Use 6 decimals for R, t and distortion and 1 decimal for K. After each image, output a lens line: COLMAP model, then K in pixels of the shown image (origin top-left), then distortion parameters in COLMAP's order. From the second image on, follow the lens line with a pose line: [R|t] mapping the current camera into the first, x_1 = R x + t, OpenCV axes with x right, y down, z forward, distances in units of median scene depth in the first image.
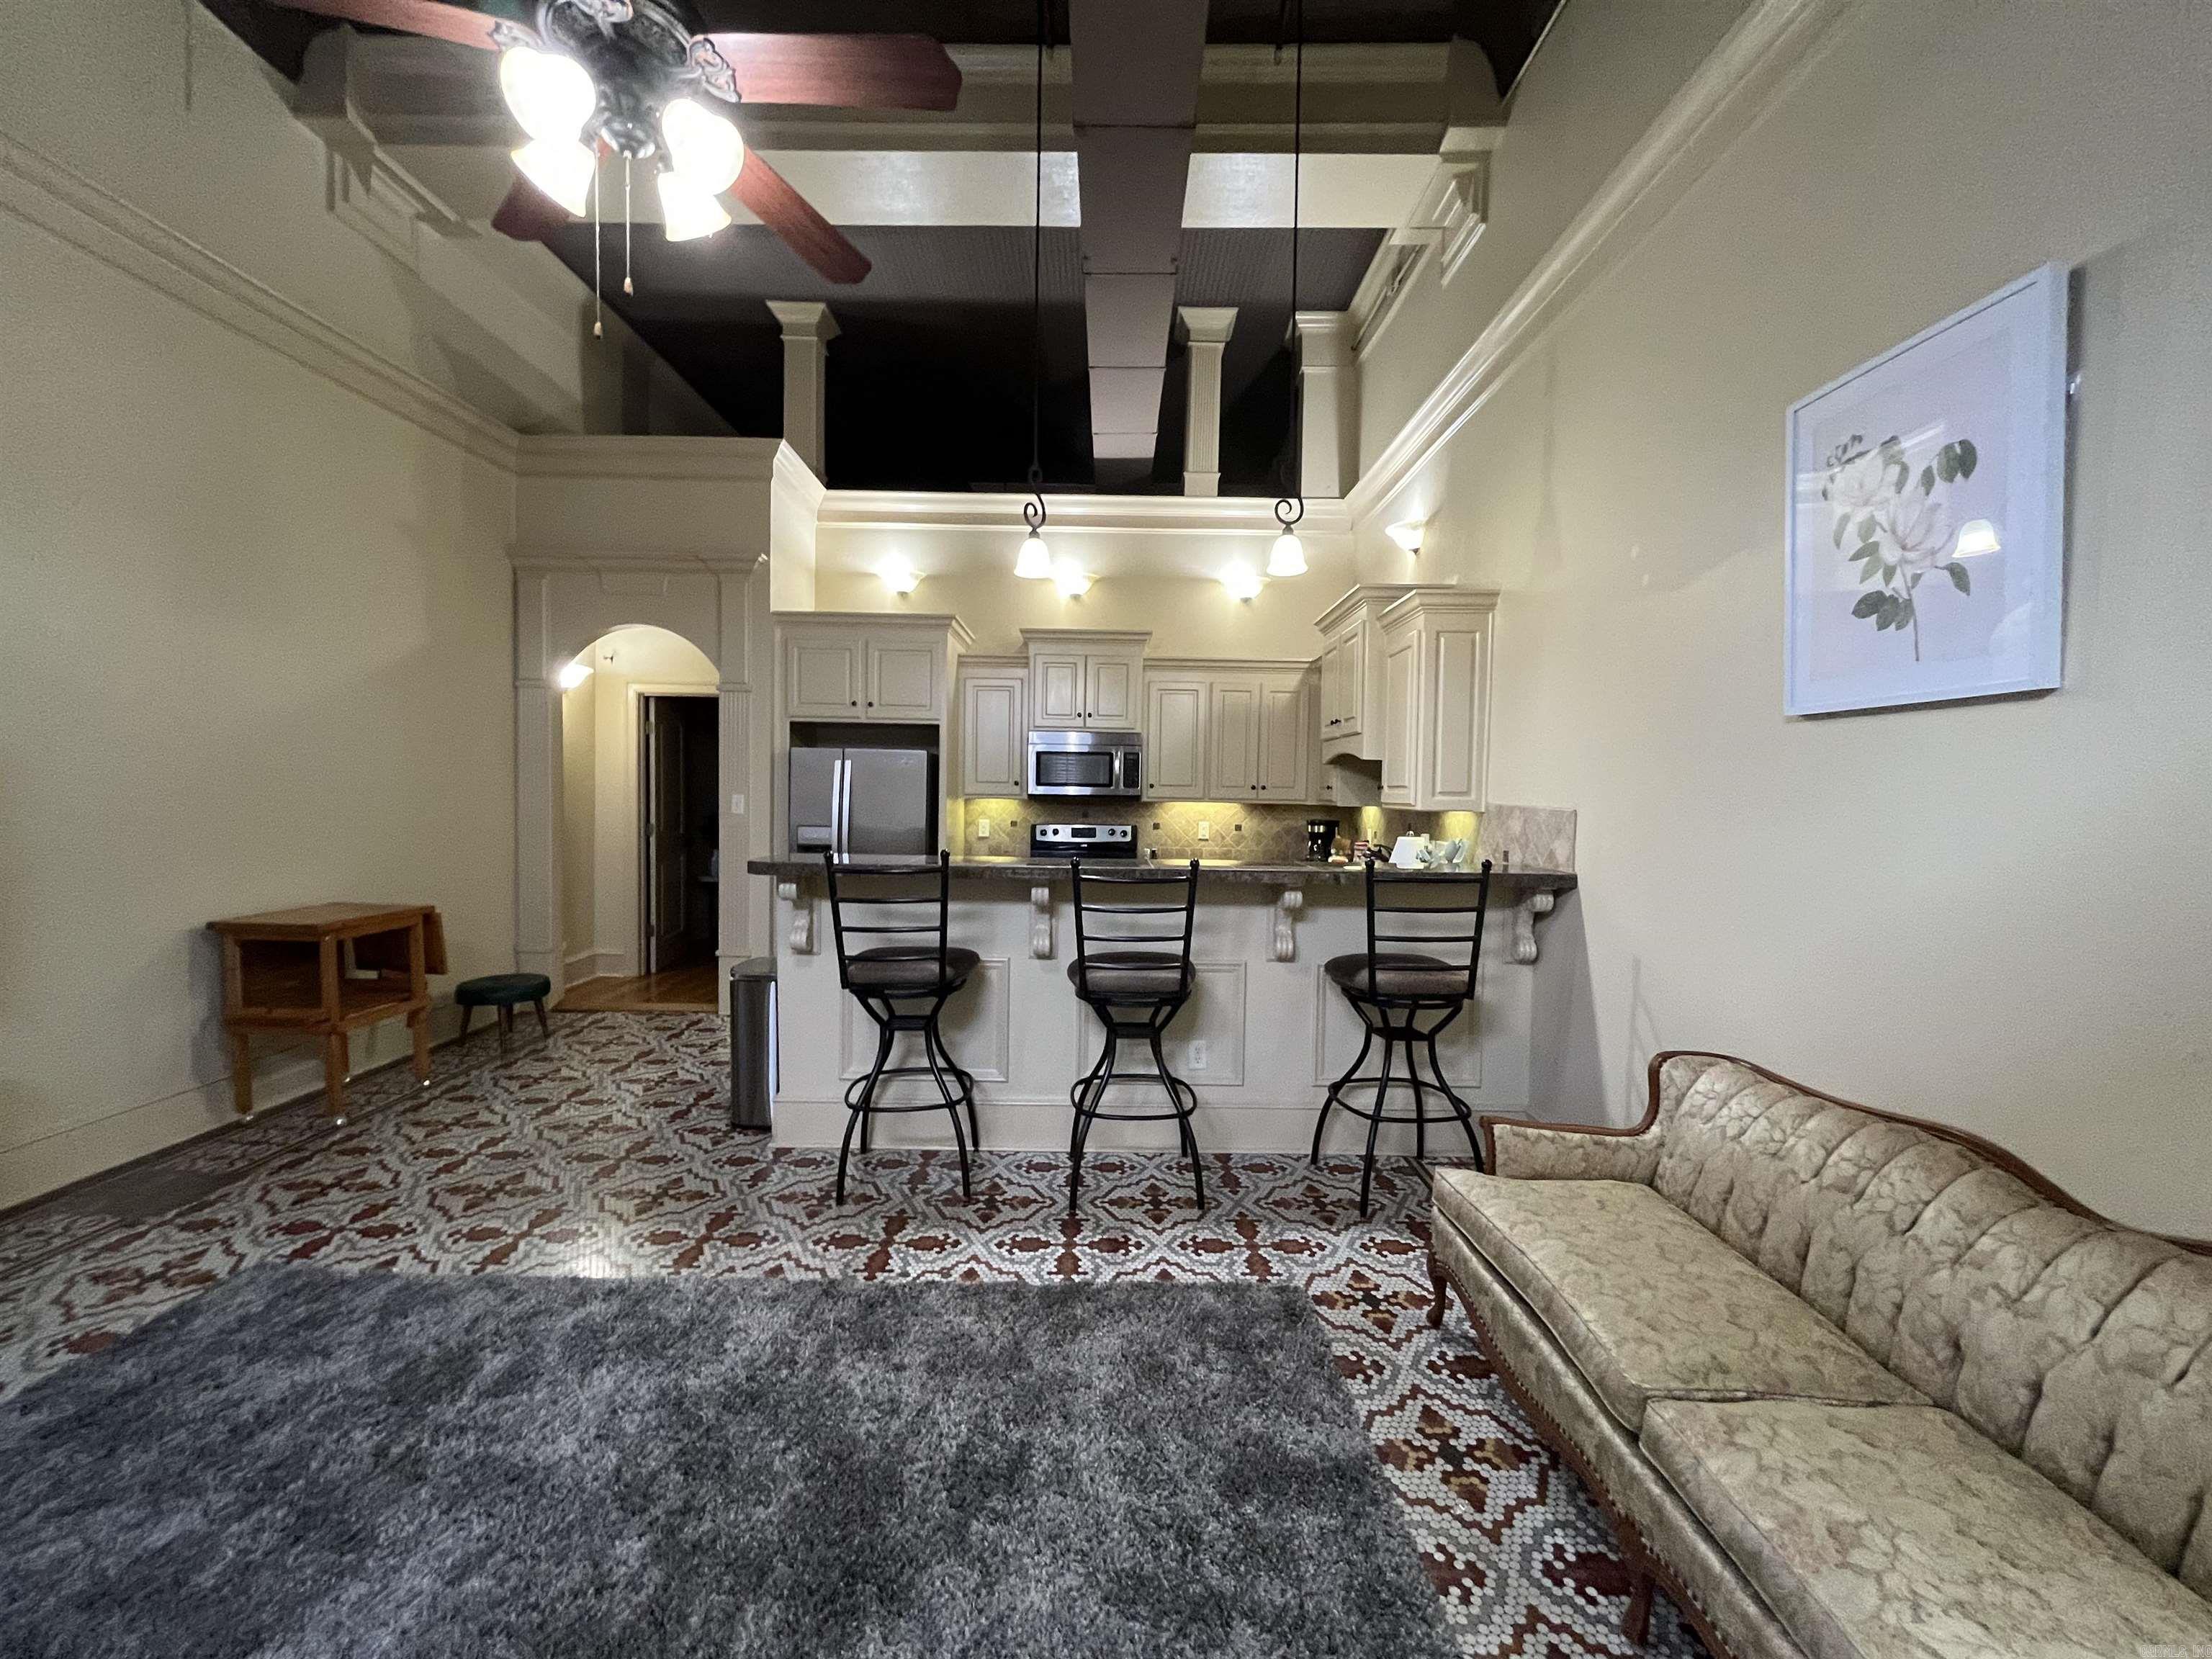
lens RADIAL K [[892.3, 0, 1104.9], [0, 892.3, 837.3], [0, 0, 1]] dist [-0.001873, -0.000766]
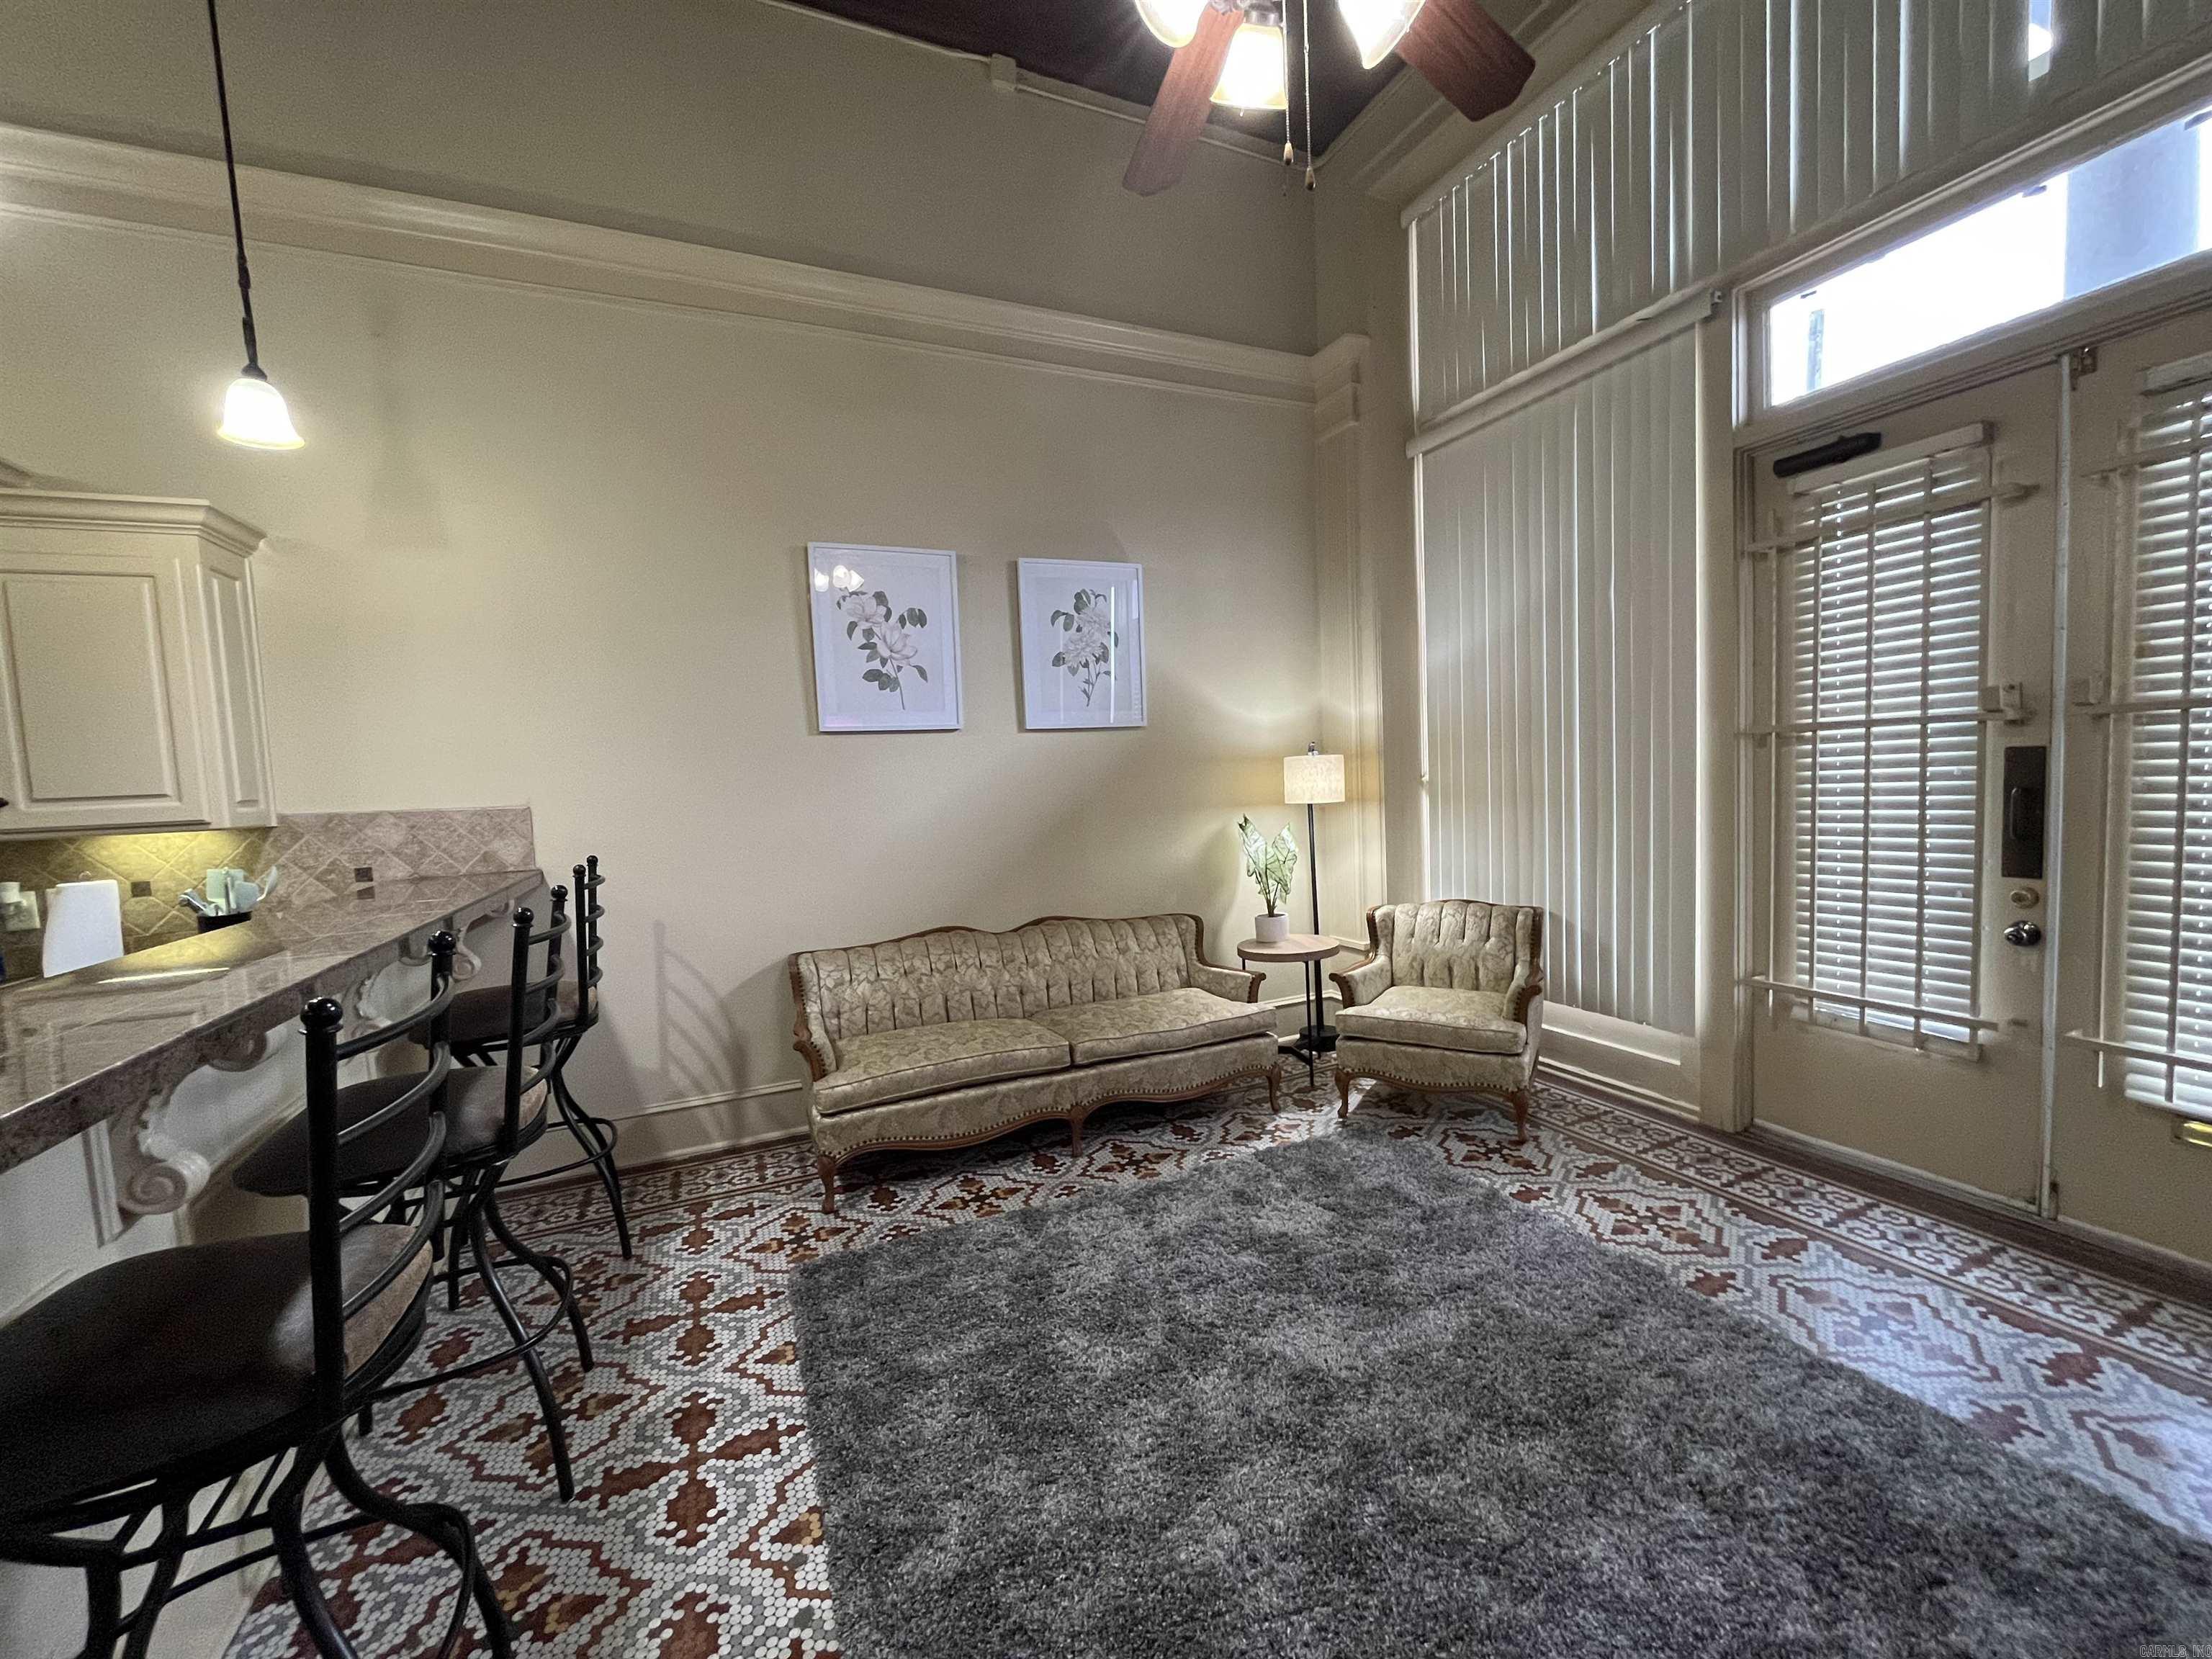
lens RADIAL K [[892.3, 0, 1106.1], [0, 892.3, 838.0], [0, 0, 1]] dist [-0.001873, -0.000766]
pose [[-0.405263, -0.061957, 0.912098, -0.621102], [0.082994, 0.991088, 0.104198, -0.043527], [-0.910425, 0.117926, -0.396509, 0.768690]]
